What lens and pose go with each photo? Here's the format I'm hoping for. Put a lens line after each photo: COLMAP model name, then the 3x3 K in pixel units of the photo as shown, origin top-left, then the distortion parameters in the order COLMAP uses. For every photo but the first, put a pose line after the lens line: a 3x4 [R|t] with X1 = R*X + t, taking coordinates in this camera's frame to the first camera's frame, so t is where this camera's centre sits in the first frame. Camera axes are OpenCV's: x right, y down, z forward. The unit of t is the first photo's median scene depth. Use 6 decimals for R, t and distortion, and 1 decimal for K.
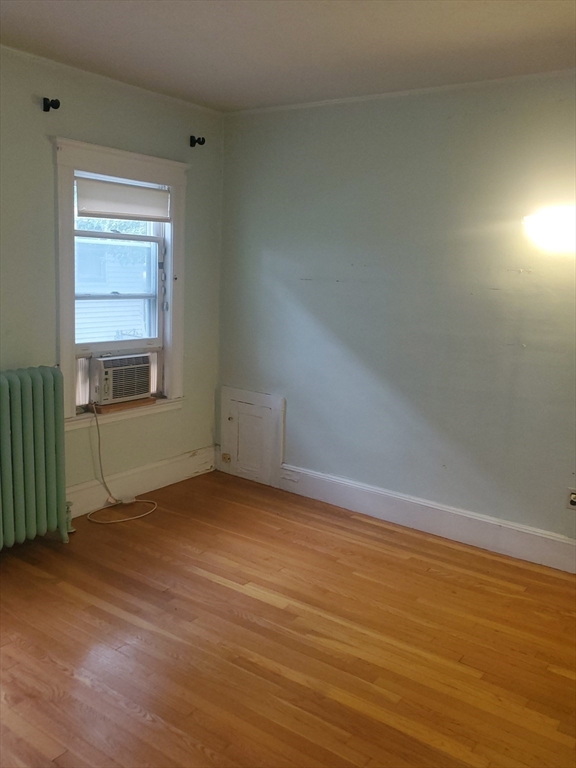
lens RADIAL K [[683.1, 0, 288.0], [0, 683.1, 384.0], [0, 0, 1]] dist [0.003338, 0.006873]
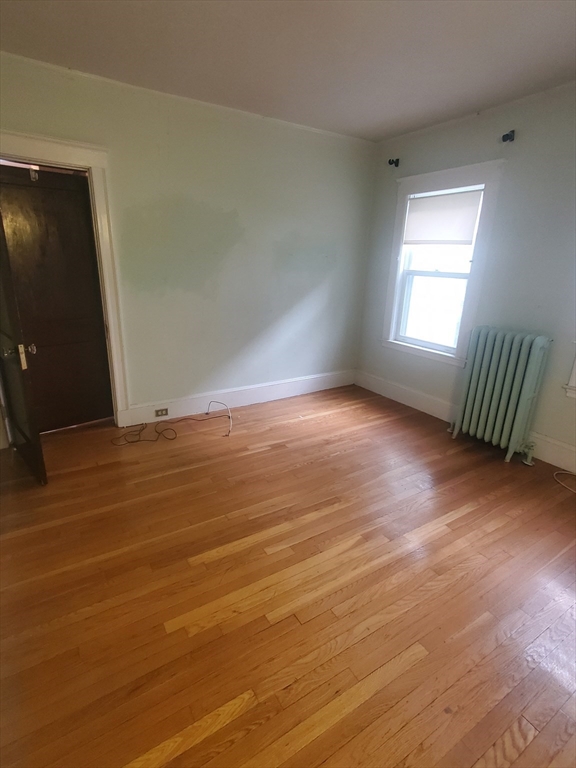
lens RADIAL K [[383.0, 0, 288.0], [0, 383.0, 384.0], [0, 0, 1]] dist [0.000397, 0.000102]
pose [[-0.375893, 0.242726, -0.894309, 0.711560], [-0.196028, 0.922416, 0.332749, -0.126830], [0.905692, 0.300388, -0.299149, 1.074998]]
